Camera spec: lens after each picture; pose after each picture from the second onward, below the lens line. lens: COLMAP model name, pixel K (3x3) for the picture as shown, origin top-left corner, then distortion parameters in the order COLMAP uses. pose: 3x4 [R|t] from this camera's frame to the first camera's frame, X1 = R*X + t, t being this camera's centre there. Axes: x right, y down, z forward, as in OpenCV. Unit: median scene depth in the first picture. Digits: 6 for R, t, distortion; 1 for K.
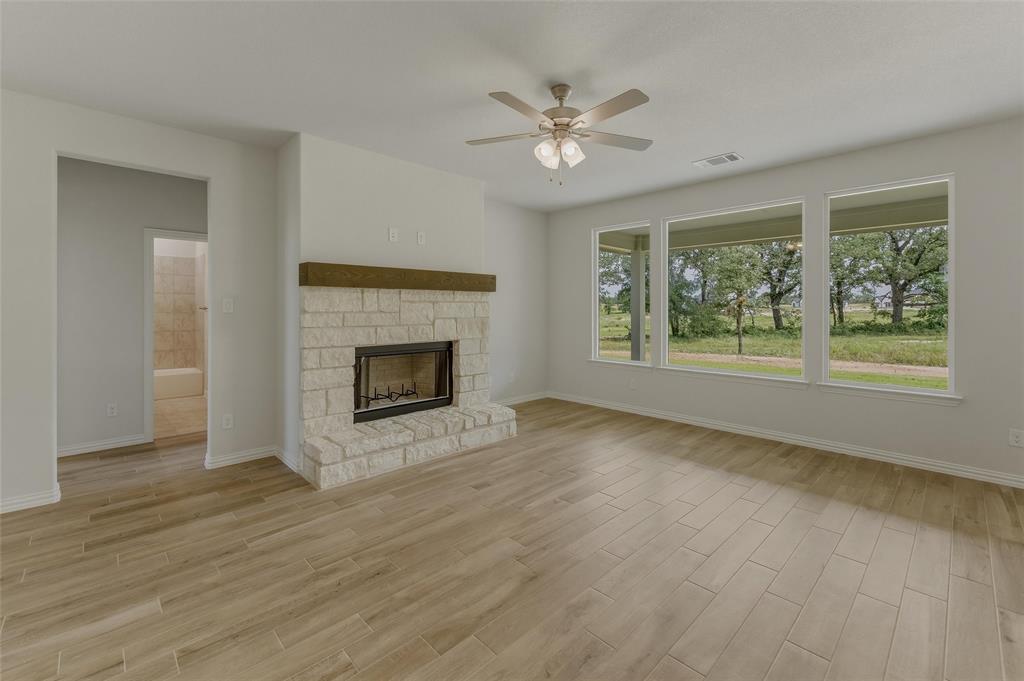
lens RADIAL K [[436.1, 0, 516.5], [0, 436.1, 307.7], [0, 0, 1]] dist [-0.003744, 0.000249]
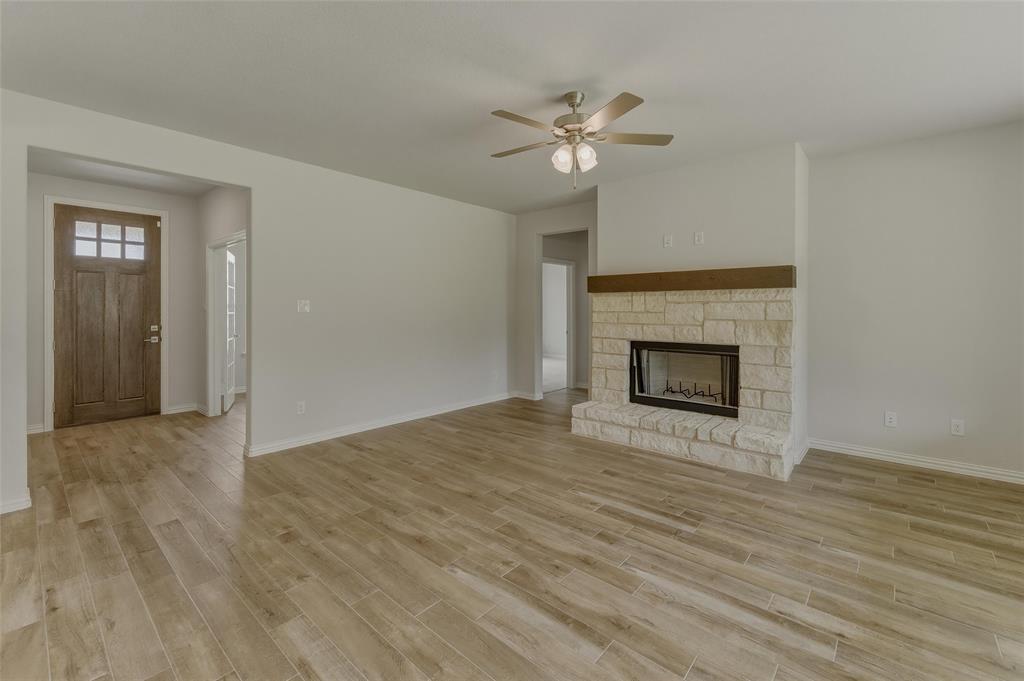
lens RADIAL K [[436.1, 0, 517.2], [0, 436.1, 310.1], [0, 0, 1]] dist [-0.003744, 0.000249]
pose [[0.085033, 0.003812, -0.996371, 0.818424], [0.001931, 0.999990, 0.003991, -0.000898], [0.996376, -0.002264, 0.085024, 0.568209]]
